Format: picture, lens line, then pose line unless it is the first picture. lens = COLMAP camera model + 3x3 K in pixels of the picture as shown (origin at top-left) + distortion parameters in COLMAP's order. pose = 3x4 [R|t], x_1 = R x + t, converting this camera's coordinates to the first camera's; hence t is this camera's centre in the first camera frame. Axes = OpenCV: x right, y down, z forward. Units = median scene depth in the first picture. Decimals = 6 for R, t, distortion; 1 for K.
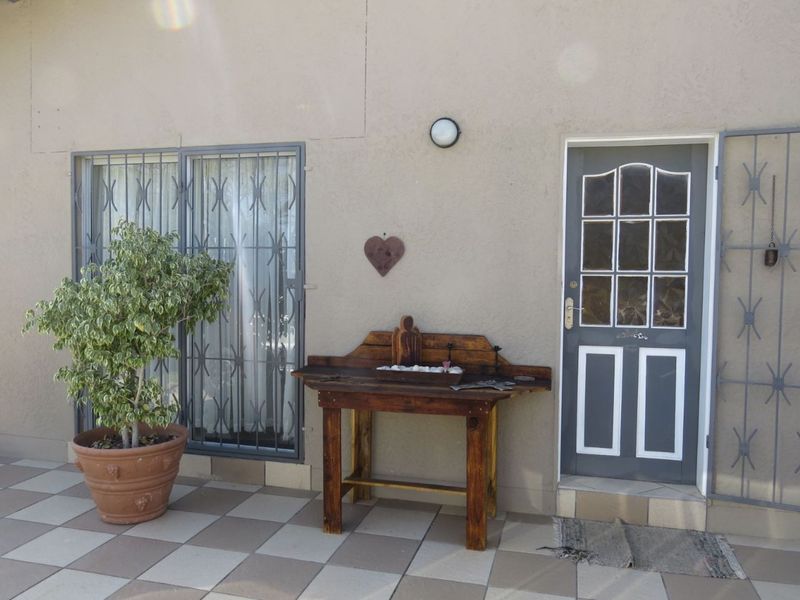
lens RADIAL K [[645.6, 0, 400.0], [0, 645.6, 300.0], [0, 0, 1]] dist [-0.019704, 0.003562]
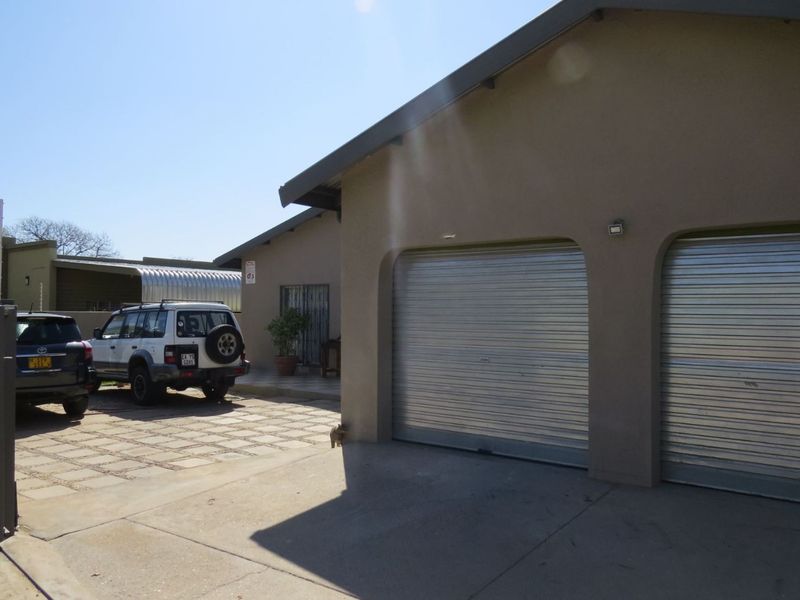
lens RADIAL K [[645.6, 0, 400.0], [0, 645.6, 300.0], [0, 0, 1]] dist [-0.019704, 0.003562]
pose [[0.922962, -0.014812, -0.384606, 1.736889], [-0.015258, 0.997066, -0.075013, 0.135477], [0.384589, 0.075102, 0.920028, -2.399834]]
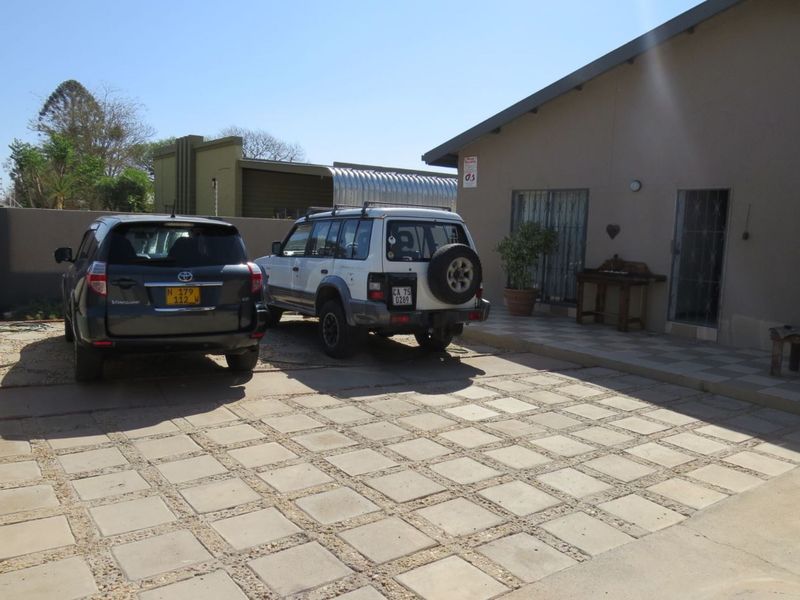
lens RADIAL K [[645.6, 0, 400.0], [0, 645.6, 300.0], [0, 0, 1]] dist [-0.019704, 0.003562]
pose [[0.783992, 0.088872, -0.614376, 0.917824], [-0.061750, 0.995955, 0.065271, 0.090988], [0.617692, -0.013234, 0.786309, -1.589476]]
